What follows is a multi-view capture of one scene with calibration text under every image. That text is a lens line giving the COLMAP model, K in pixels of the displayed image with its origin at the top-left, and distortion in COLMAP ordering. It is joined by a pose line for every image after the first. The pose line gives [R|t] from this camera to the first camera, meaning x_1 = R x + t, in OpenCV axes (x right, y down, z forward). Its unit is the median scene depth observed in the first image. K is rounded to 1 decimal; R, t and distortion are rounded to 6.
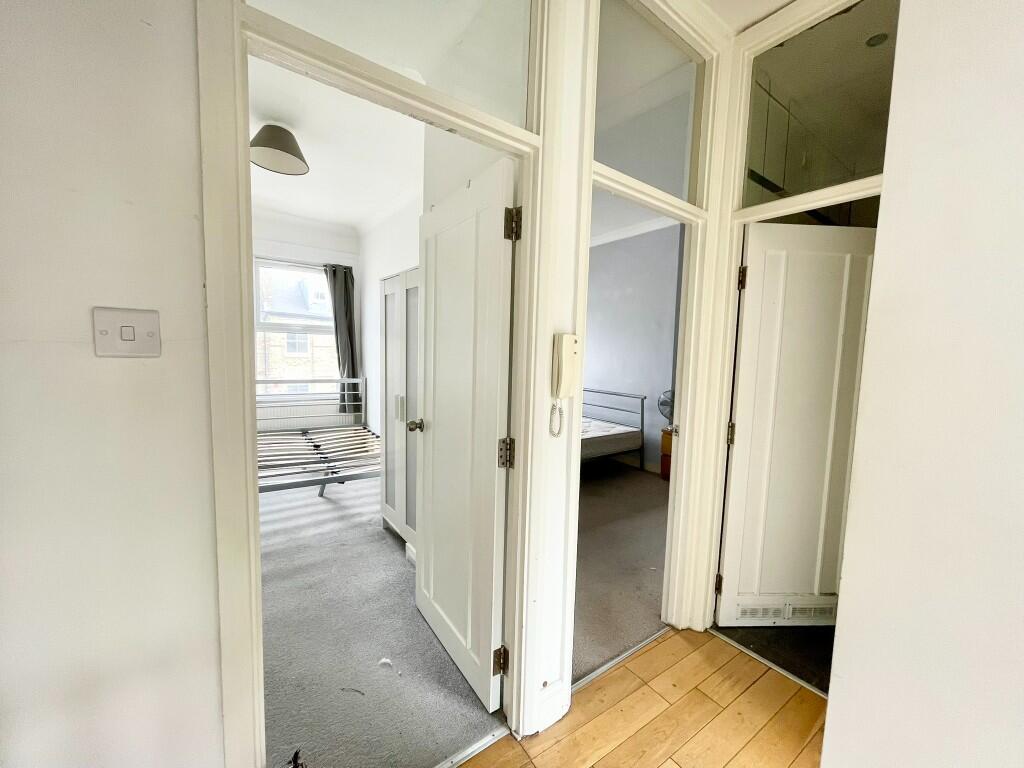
lens RADIAL K [[419.0, 0, 512.0], [0, 419.0, 384.0], [0, 0, 1]] dist [-0.015393, 0.011346]
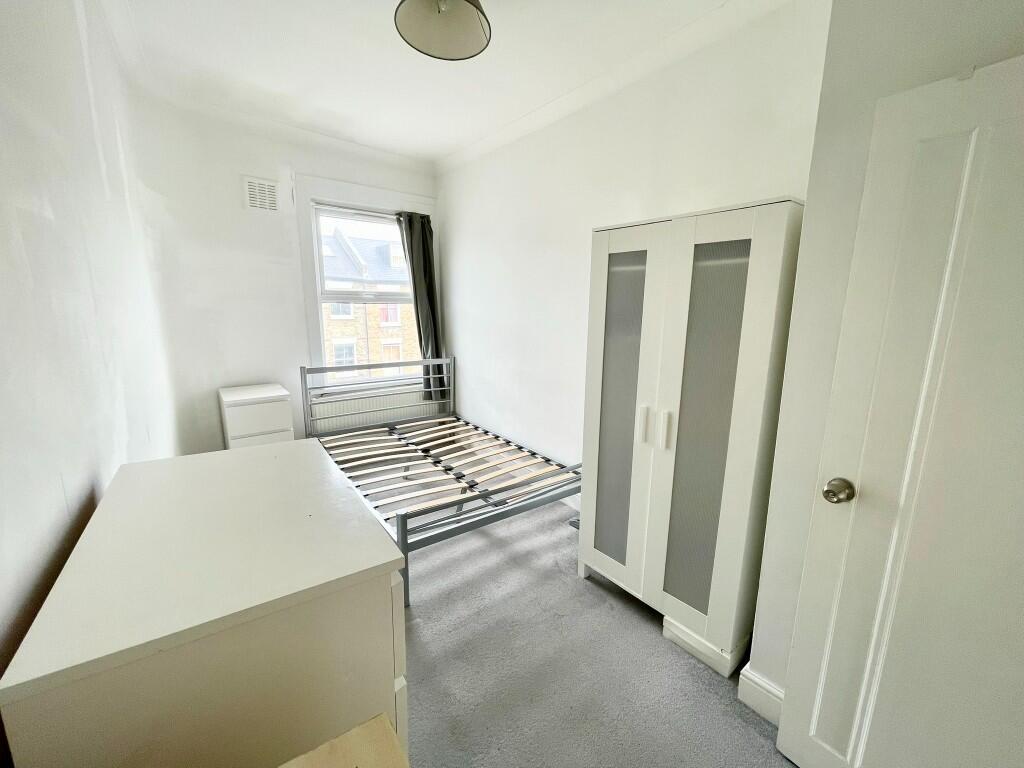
lens RADIAL K [[419.0, 0, 512.0], [0, 419.0, 384.0], [0, 0, 1]] dist [-0.015393, 0.011346]
pose [[0.998667, -0.024293, 0.045551, -0.281809], [0.019475, 0.994452, 0.103371, -0.045748], [-0.047810, -0.102346, 0.993599, 0.187877]]
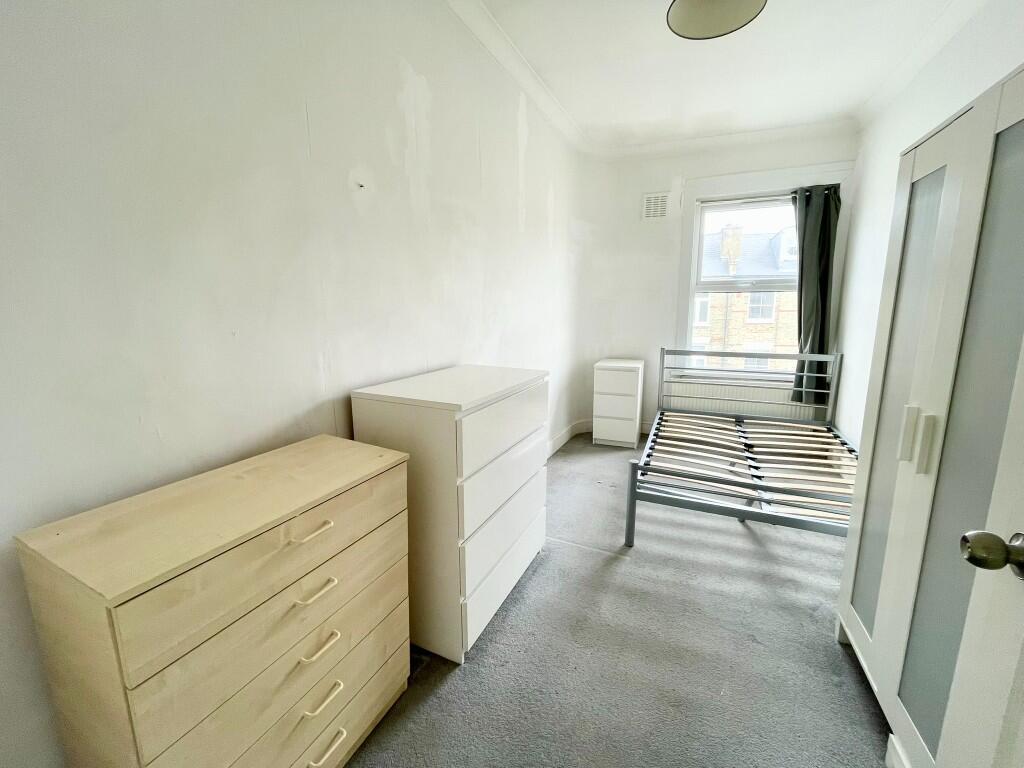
lens RADIAL K [[419.0, 0, 512.0], [0, 419.0, 384.0], [0, 0, 1]] dist [-0.015393, 0.011346]
pose [[0.531033, 0.118371, -0.839042, -0.072532], [-0.050143, 0.992849, 0.108334, -0.014079], [0.845866, -0.015457, 0.533171, 0.218790]]
